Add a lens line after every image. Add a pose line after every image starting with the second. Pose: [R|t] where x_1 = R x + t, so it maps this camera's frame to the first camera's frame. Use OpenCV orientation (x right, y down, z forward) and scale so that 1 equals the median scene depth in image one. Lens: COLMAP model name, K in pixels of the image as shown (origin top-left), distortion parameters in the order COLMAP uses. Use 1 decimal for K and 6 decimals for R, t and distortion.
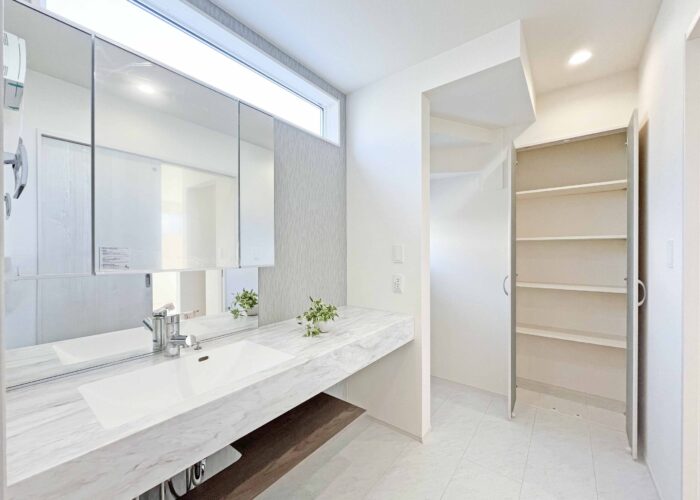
lens RADIAL K [[277.9, 0, 349.9], [0, 277.9, 255.6], [0, 0, 1]] dist [-0.001373, -0.000203]
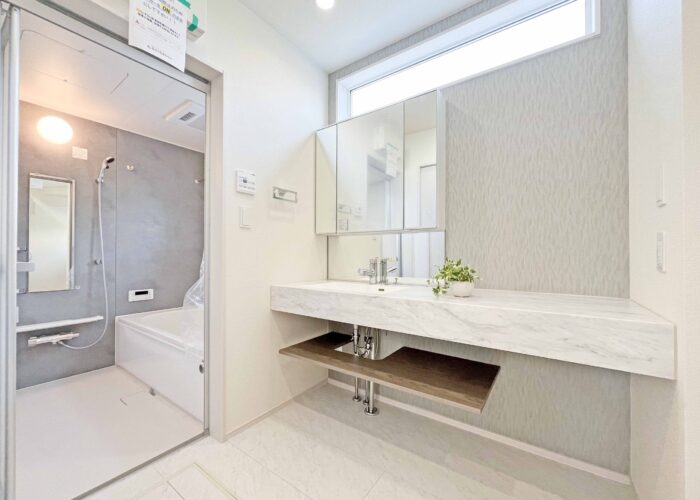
lens RADIAL K [[277.9, 0, 349.9], [0, 277.9, 255.6], [0, 0, 1]] dist [-0.001373, -0.000203]
pose [[0.057092, 0.007171, -0.998343, 0.871018], [-0.013632, 0.999887, 0.006403, 0.161619], [0.998276, 0.013244, 0.057183, 0.674649]]
